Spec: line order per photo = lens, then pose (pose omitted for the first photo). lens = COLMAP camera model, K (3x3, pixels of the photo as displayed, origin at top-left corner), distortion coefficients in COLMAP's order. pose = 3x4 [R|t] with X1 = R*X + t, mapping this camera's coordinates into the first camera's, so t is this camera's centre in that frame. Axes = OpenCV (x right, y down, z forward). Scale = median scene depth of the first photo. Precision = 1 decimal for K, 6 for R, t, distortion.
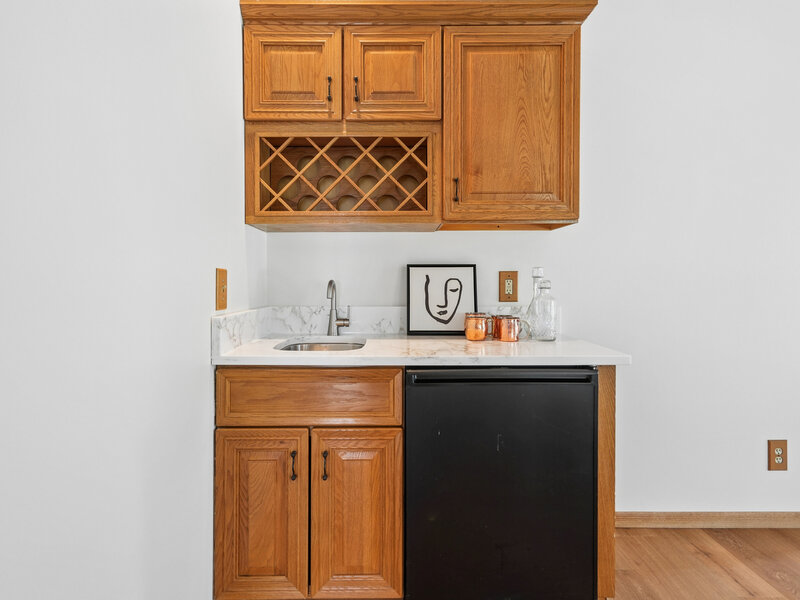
lens RADIAL K [[421.7, 0, 381.3], [0, 421.7, 284.6], [0, 0, 1]] dist [0.000252, -0.000004]
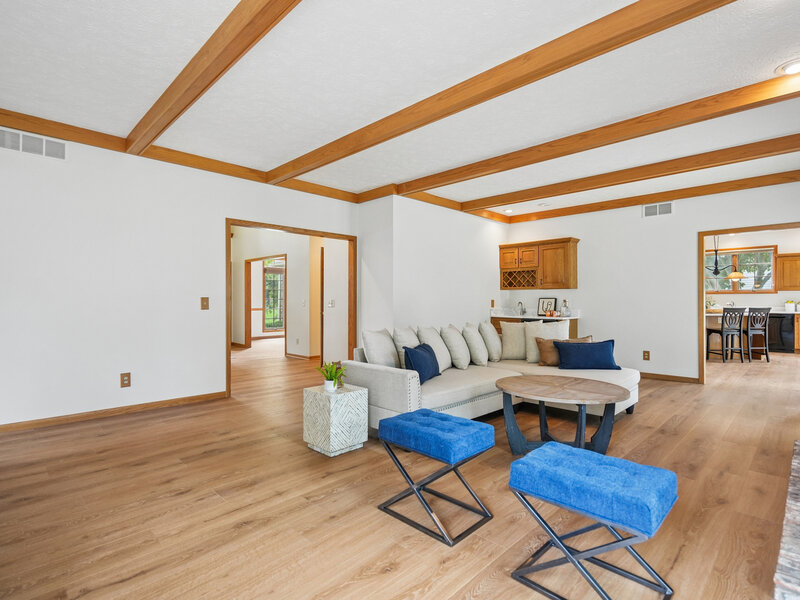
lens RADIAL K [[409.2, 0, 400.5], [0, 409.2, 300.3], [0, 0, 1]] dist [-0.004931, 0.000126]
pose [[0.701571, 0.001635, -0.712598, 2.186803], [-0.005067, 0.999984, -0.002693, -0.009429], [0.712582, 0.005500, 0.701567, -3.053818]]
